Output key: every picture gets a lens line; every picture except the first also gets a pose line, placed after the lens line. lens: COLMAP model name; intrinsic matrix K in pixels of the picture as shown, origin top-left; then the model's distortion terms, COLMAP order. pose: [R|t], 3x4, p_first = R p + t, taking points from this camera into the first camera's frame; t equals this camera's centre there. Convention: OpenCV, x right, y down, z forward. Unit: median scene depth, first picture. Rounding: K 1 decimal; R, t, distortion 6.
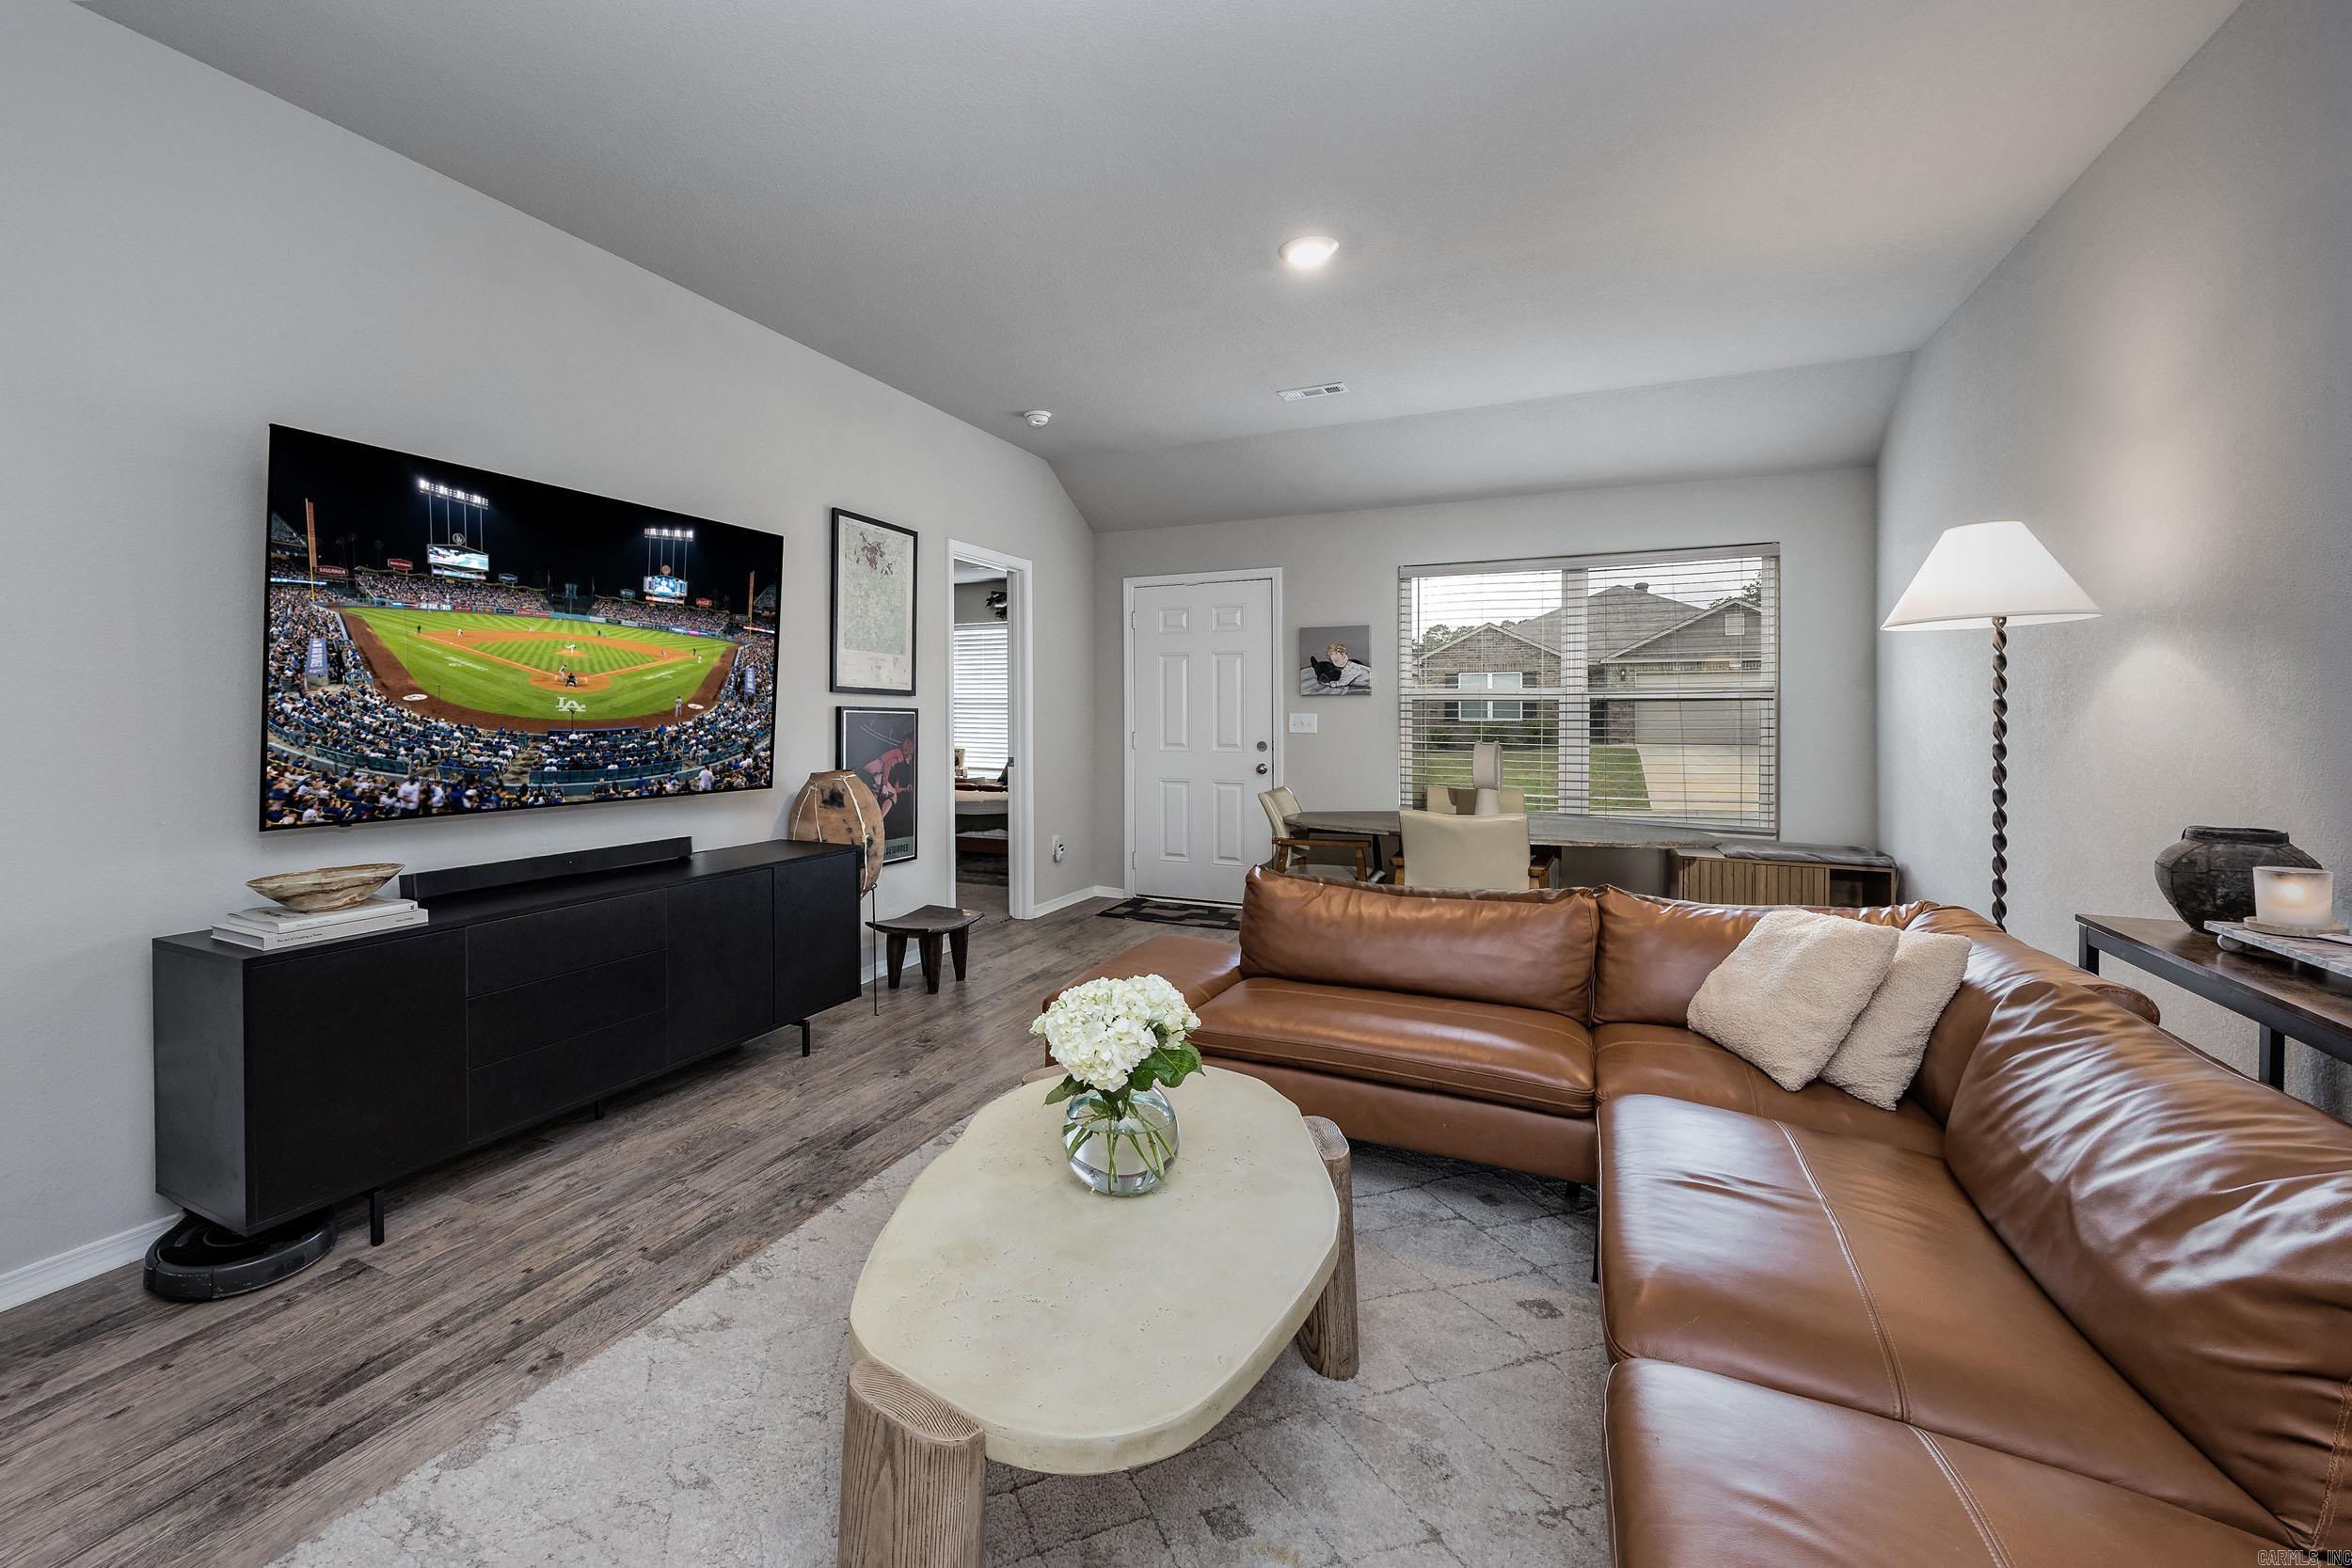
lens RADIAL K [[985.0, 0, 1066.8], [0, 985.0, 690.3], [0, 0, 1]] dist [-0.002079, 0.000792]
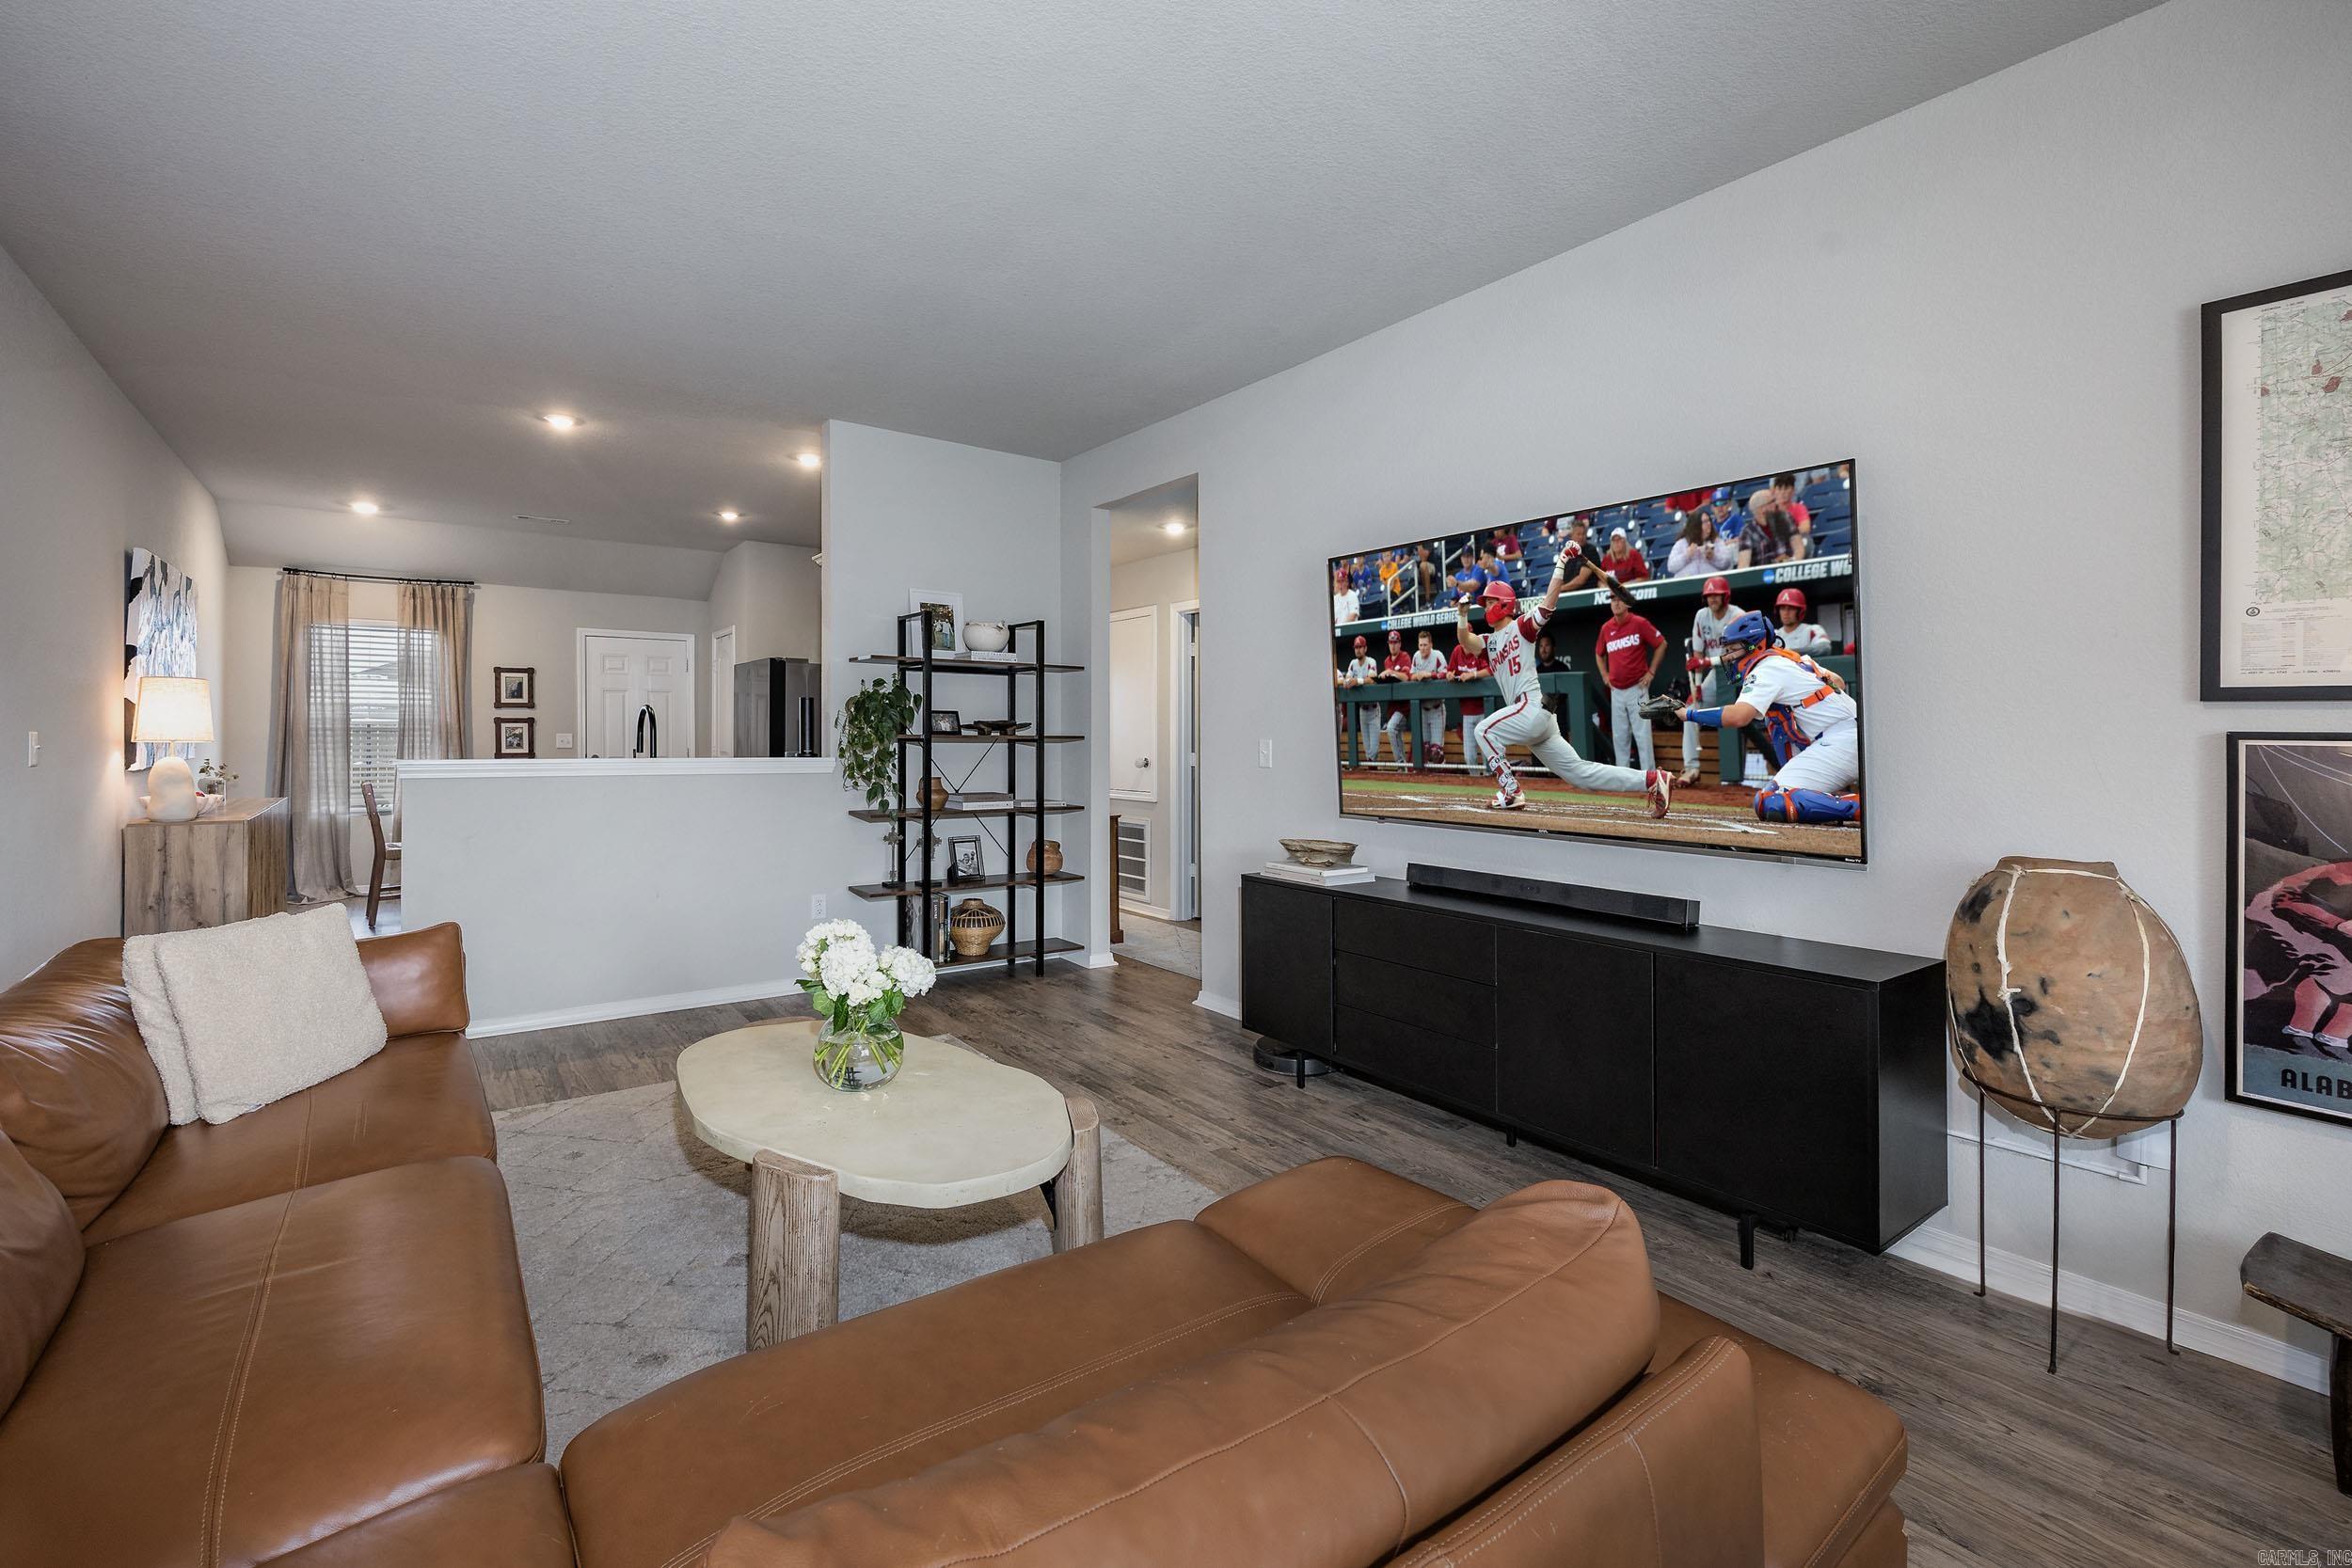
lens RADIAL K [[985.0, 0, 1059.0], [0, 985.0, 733.9], [0, 0, 1]] dist [-0.002079, 0.000792]
pose [[-0.483764, -0.008416, -0.875158, 0.480725], [0.008993, 0.999853, -0.014586, 0.021087], [0.875152, -0.014926, -0.483618, 0.834823]]
